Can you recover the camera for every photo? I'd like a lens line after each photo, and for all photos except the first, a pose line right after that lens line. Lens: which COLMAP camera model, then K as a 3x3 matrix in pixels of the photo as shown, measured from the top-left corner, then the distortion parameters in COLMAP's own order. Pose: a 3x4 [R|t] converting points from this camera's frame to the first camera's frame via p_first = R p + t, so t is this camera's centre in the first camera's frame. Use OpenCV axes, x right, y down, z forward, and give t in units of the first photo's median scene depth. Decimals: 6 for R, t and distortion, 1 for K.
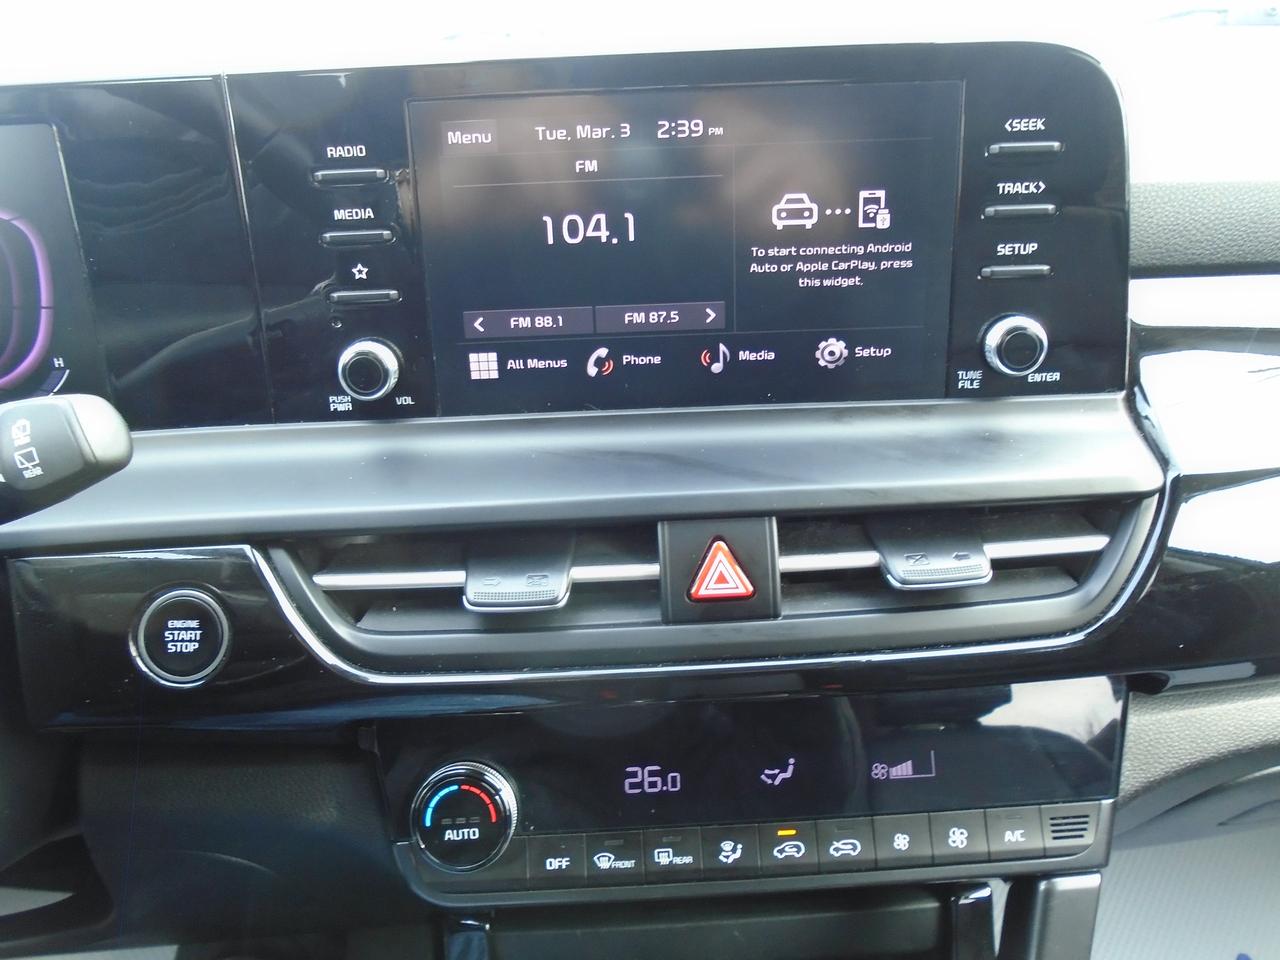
lens RADIAL K [[983.2, 0, 640.4], [0, 983.2, 476.0], [0, 0, 1]] dist [-0.010151, 0.000359]
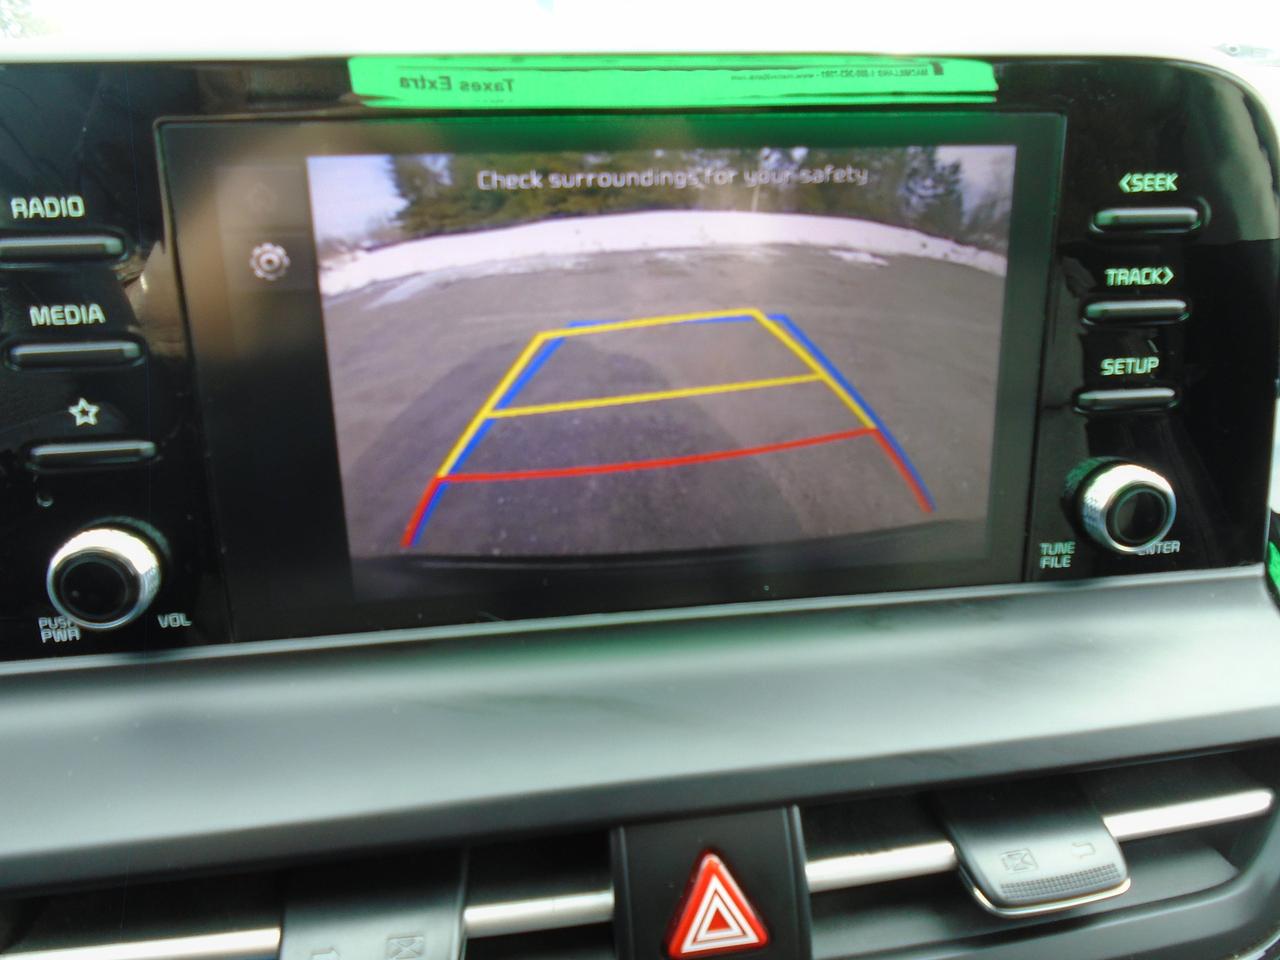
lens RADIAL K [[983.2, 0, 639.2], [0, 983.2, 483.5], [0, 0, 1]] dist [-0.010151, 0.000359]
pose [[0.991219, -0.020629, 0.130611, -0.037478], [0.024070, 0.999402, -0.024817, -0.144429], [-0.130021, 0.027743, 0.991123, 0.387732]]
